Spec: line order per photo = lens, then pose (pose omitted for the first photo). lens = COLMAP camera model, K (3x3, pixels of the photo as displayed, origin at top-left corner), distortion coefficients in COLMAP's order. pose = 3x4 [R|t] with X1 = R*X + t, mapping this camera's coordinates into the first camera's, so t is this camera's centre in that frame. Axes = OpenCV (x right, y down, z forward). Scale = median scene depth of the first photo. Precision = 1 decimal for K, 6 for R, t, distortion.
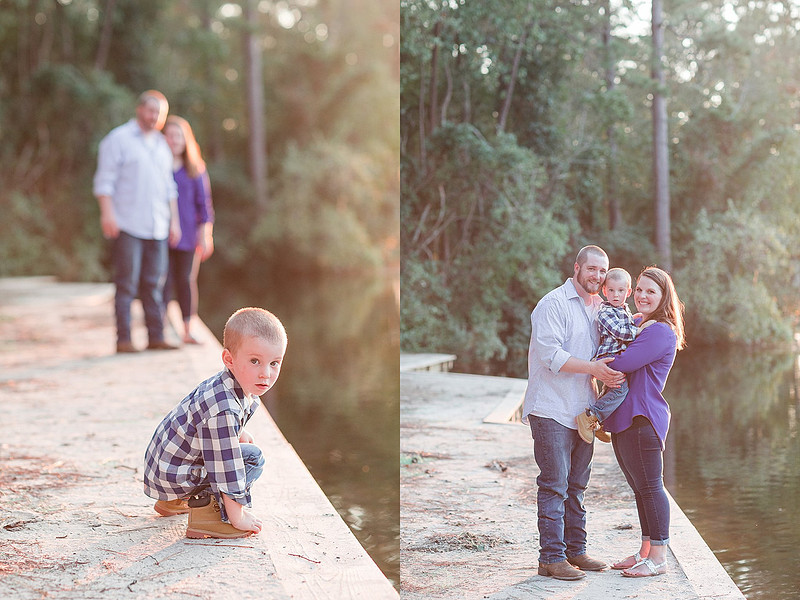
lens RADIAL K [[1913.6, 0, 400.0], [0, 1913.6, 299.6], [0, 0, 1]] dist [0.115390, 0.000000]
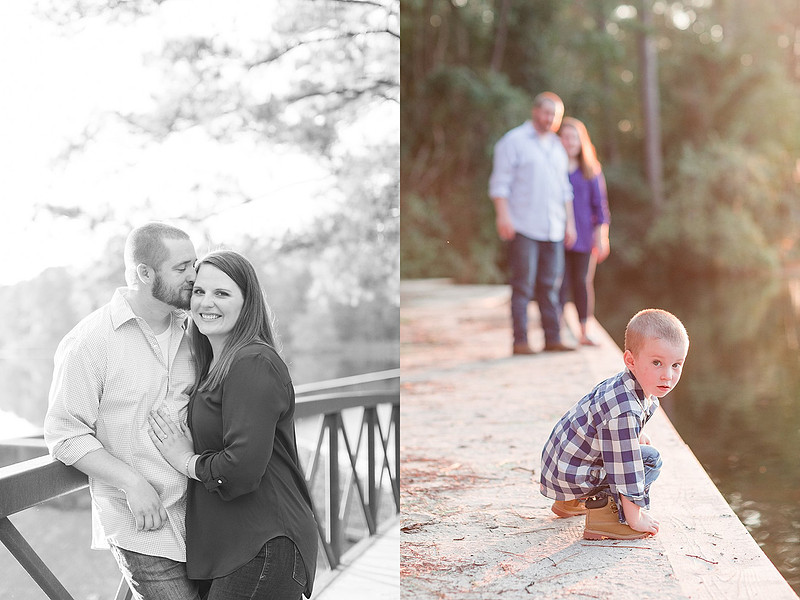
lens RADIAL K [[1611.1, 0, 402.4], [0, 1611.1, 298.0], [0, 0, 1]] dist [-0.073624, 0.000000]
pose [[0.974412, -0.004674, -0.224719, -0.014635], [0.004259, 0.999988, -0.002328, -0.000079], [0.224727, 0.001311, 0.974421, 0.162926]]
